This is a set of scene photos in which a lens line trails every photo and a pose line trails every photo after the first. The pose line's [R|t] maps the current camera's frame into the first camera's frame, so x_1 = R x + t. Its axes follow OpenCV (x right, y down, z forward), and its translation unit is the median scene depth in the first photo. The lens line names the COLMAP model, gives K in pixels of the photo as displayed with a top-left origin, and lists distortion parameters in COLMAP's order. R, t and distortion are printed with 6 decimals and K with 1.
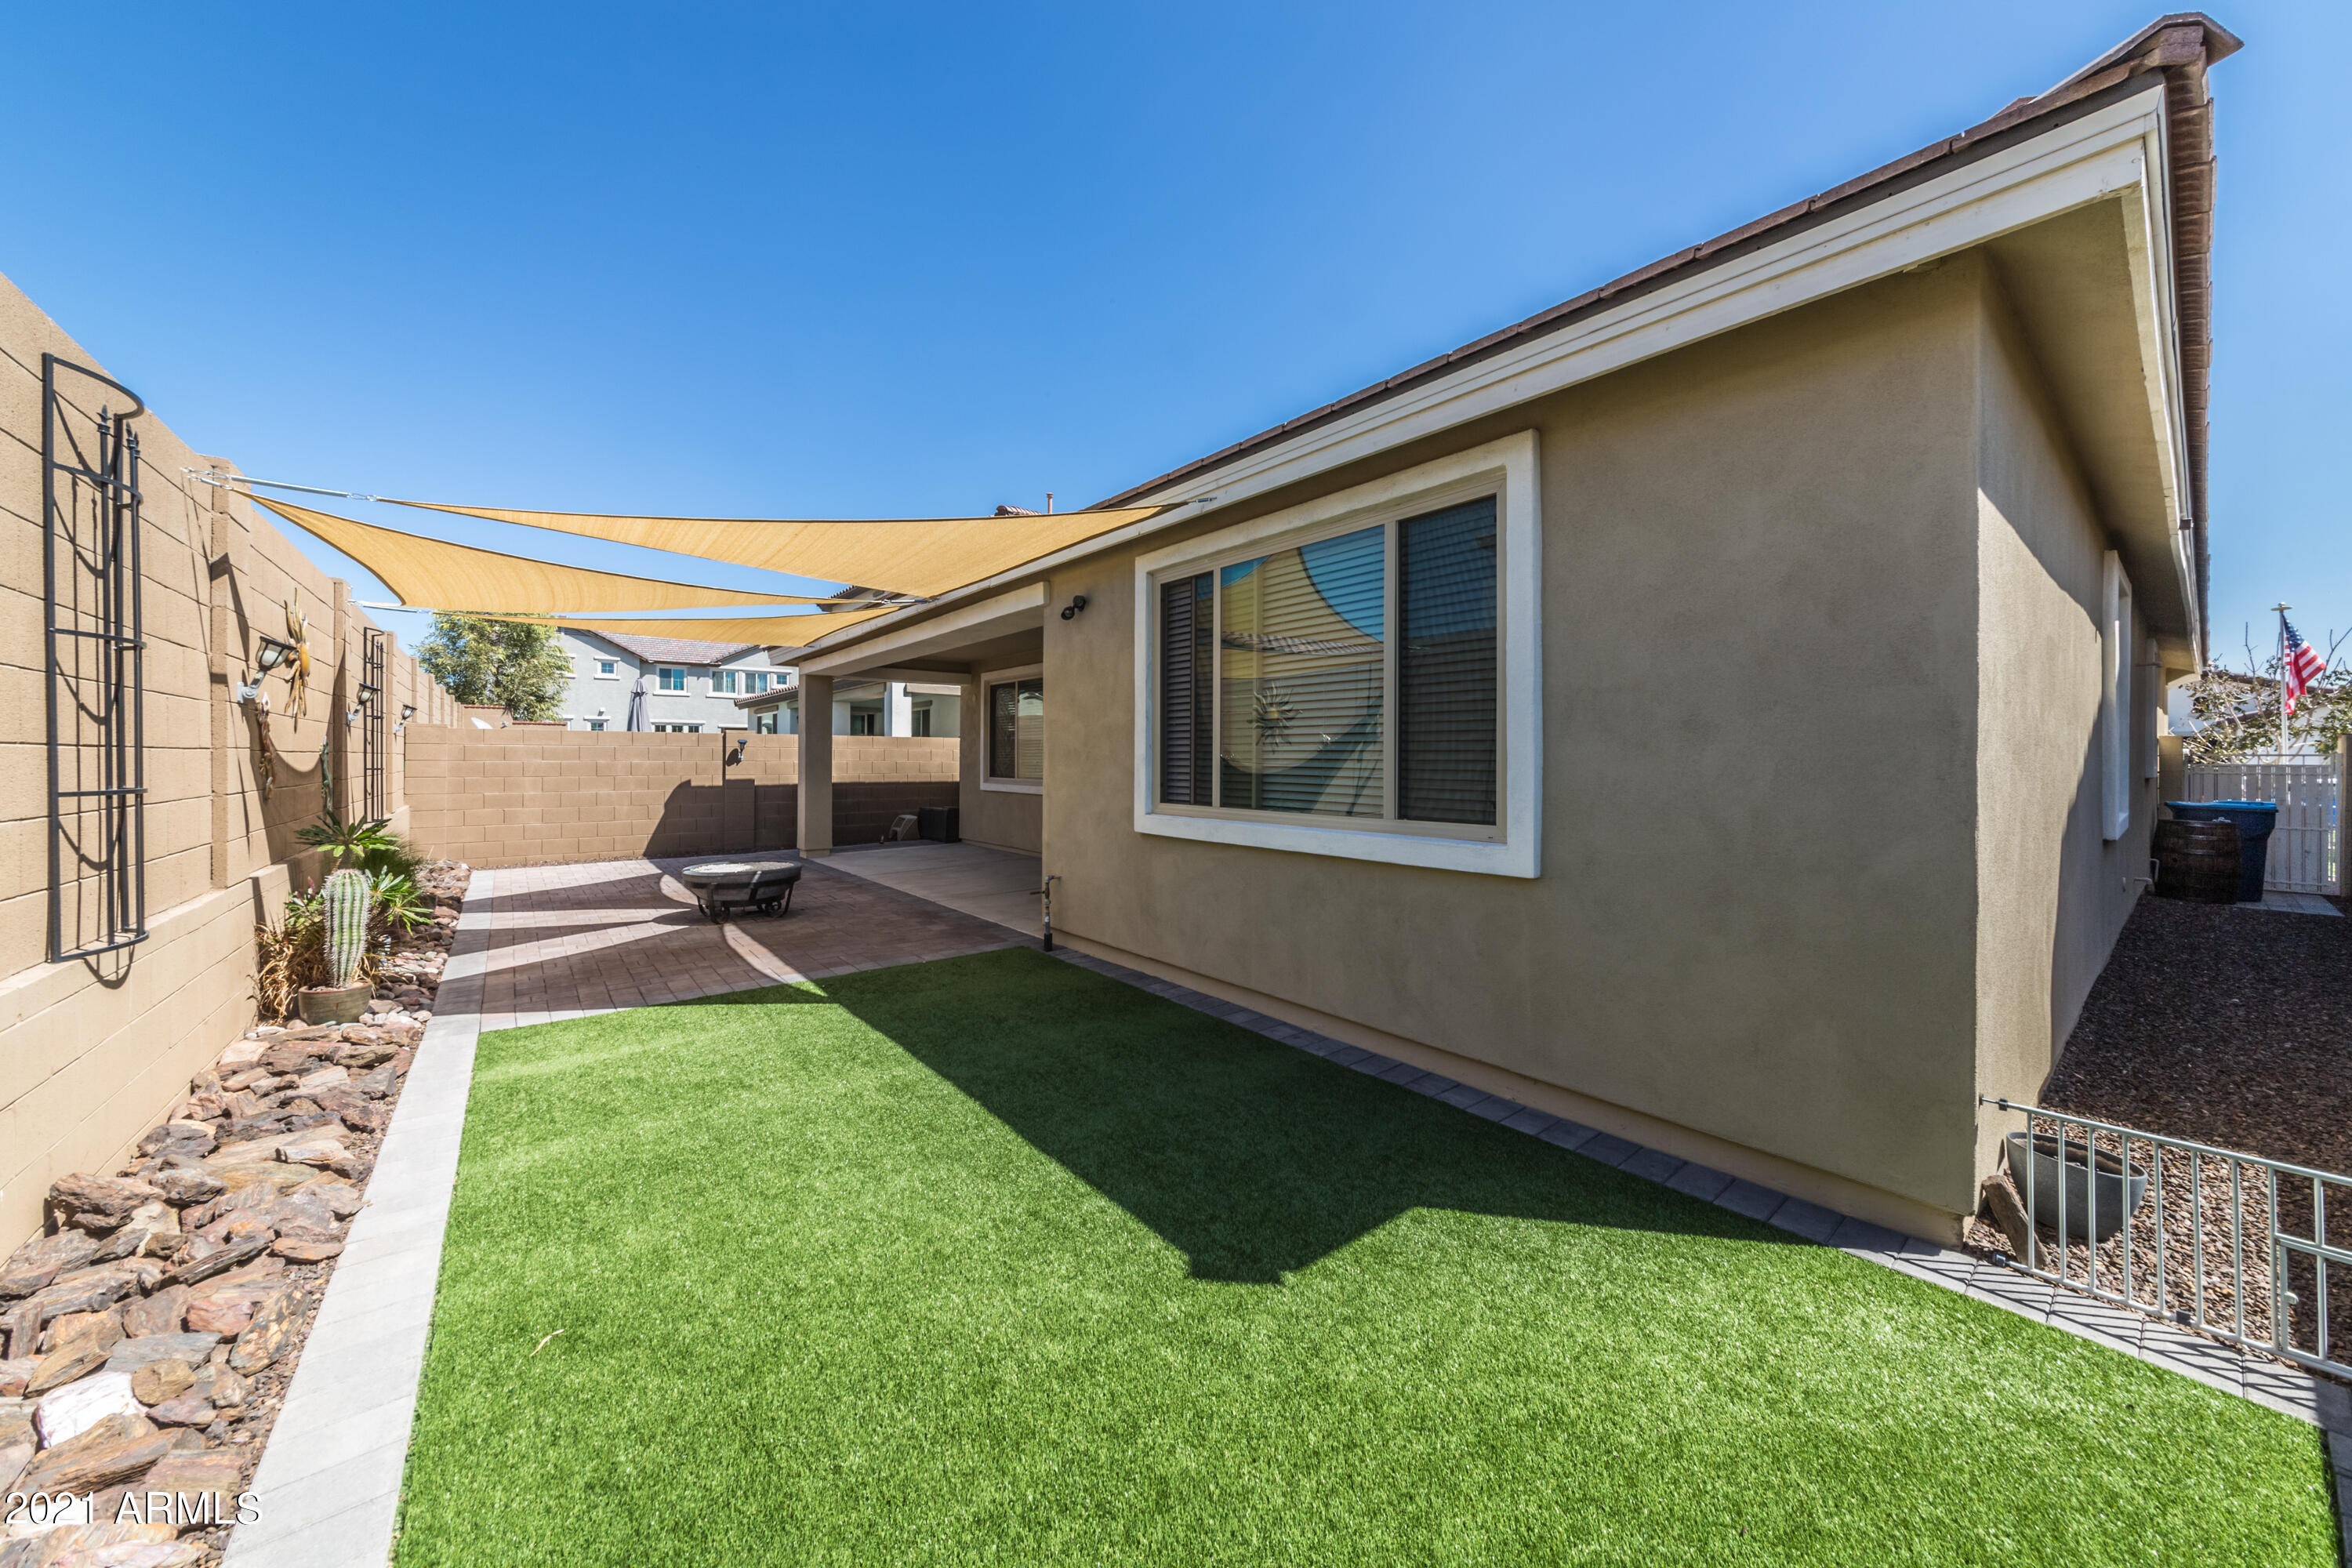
lens RADIAL K [[838.6, 0, 1175.3], [0, 838.6, 755.2], [0, 0, 1]] dist [-0.000237, -0.000160]
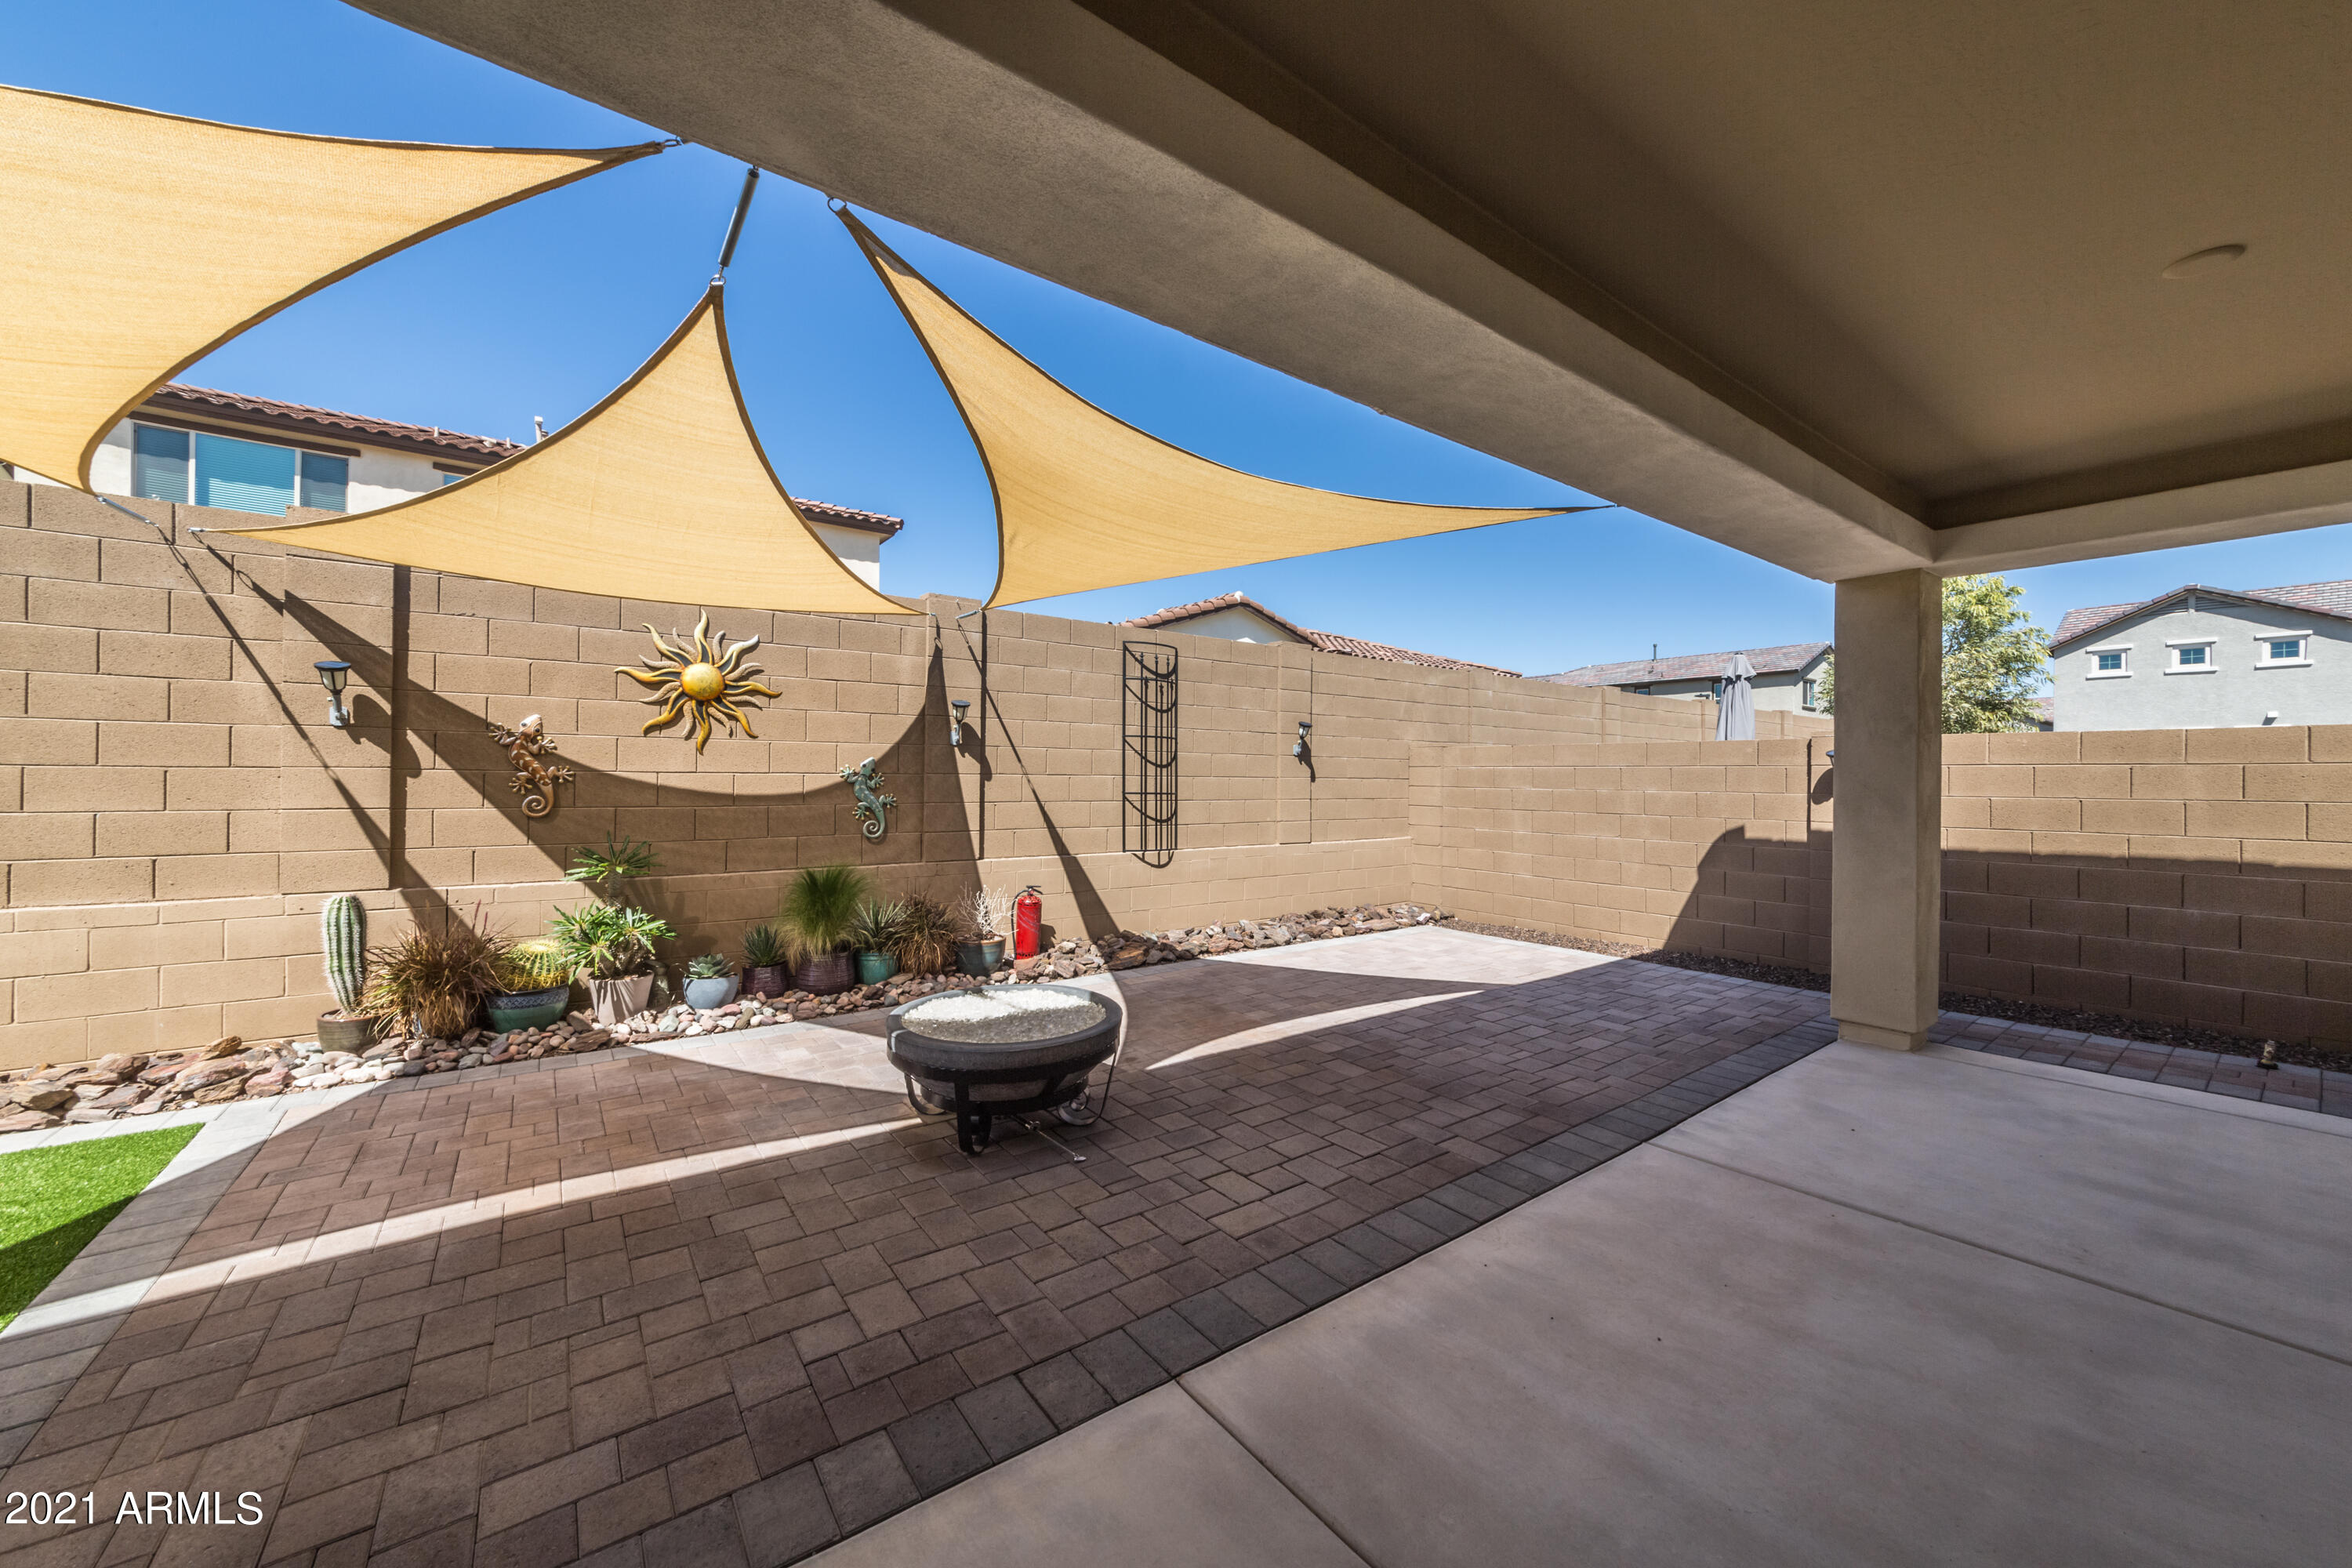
lens RADIAL K [[838.6, 0, 1175.3], [0, 838.6, 755.2], [0, 0, 1]] dist [-0.000237, -0.000160]
pose [[-0.044568, -0.029746, -0.998563, -0.020428], [-0.005884, 0.999547, -0.029512, 0.001073], [0.998989, 0.004560, -0.044723, 0.696657]]
